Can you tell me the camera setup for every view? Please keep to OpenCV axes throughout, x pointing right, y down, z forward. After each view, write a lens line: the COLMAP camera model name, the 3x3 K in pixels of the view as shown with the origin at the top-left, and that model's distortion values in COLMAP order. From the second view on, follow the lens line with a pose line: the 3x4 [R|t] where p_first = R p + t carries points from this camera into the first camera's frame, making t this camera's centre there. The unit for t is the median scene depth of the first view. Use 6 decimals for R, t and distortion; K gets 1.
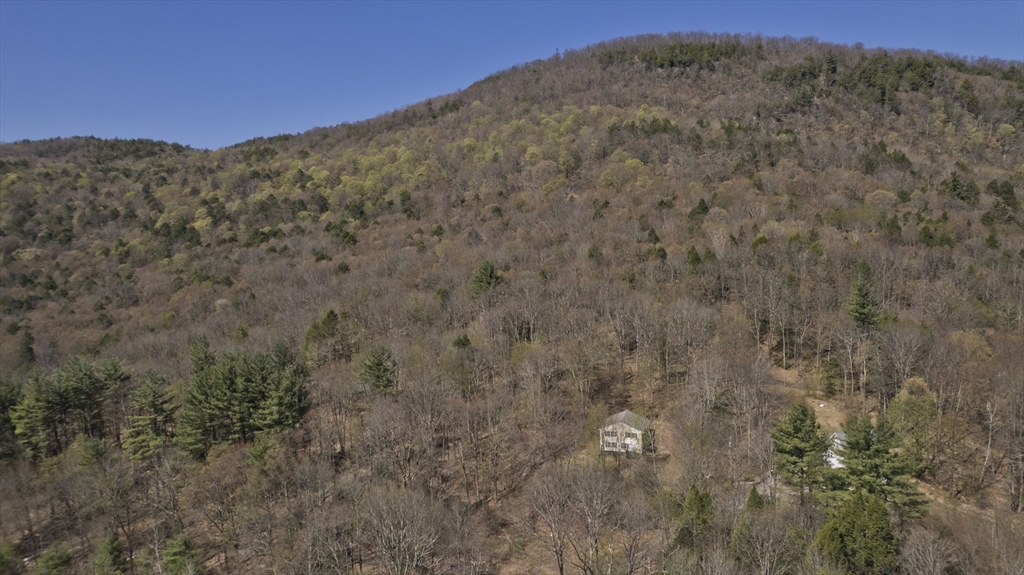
lens RADIAL K [[656.0, 0, 508.9], [0, 656.0, 286.6], [0, 0, 1]] dist [-0.066542, 0.067338]
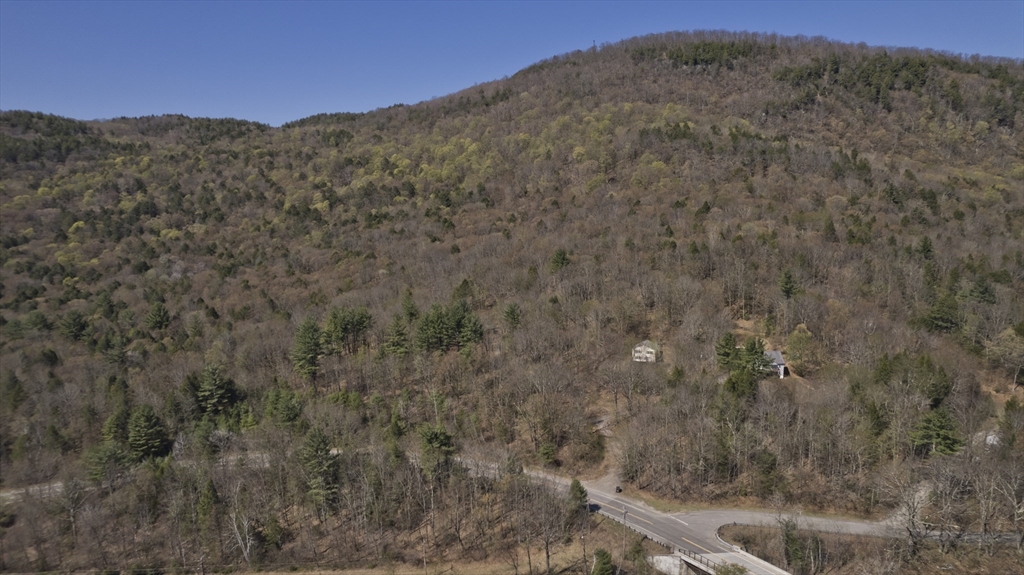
lens RADIAL K [[656.0, 0, 508.9], [0, 656.0, 286.6], [0, 0, 1]] dist [-0.066542, 0.067338]
pose [[0.999239, 0.015600, -0.035737, -0.045788], [-0.013270, 0.997827, 0.064541, -0.022480], [0.036666, -0.064018, 0.997275, -0.262947]]
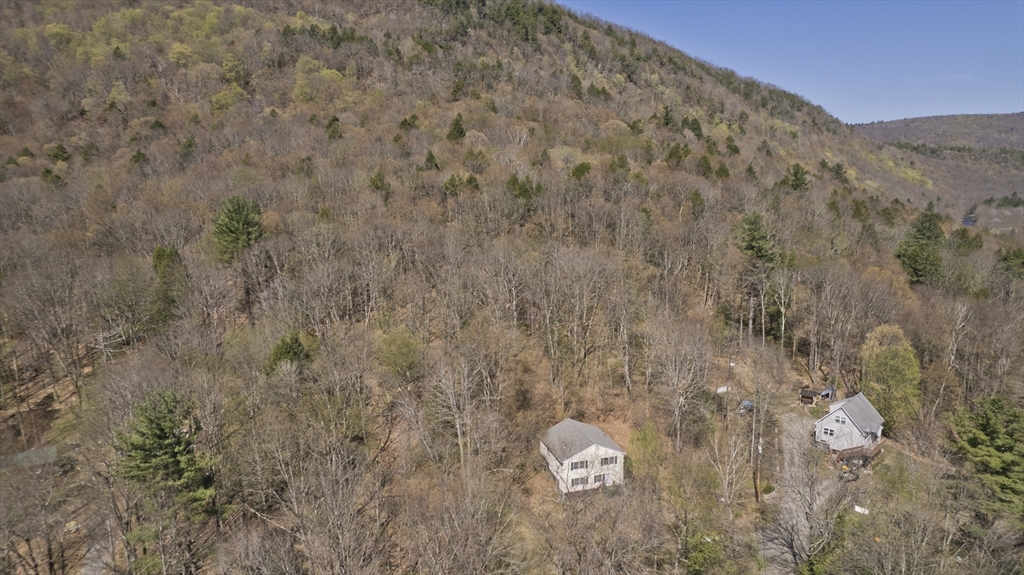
lens RADIAL K [[656.0, 0, 508.9], [0, 656.0, 286.6], [0, 0, 1]] dist [-0.066542, 0.067338]
pose [[0.828606, -0.087011, 0.553029, -0.074606], [0.034856, 0.993950, 0.104159, -0.005172], [-0.558746, -0.067031, 0.826625, 0.163736]]
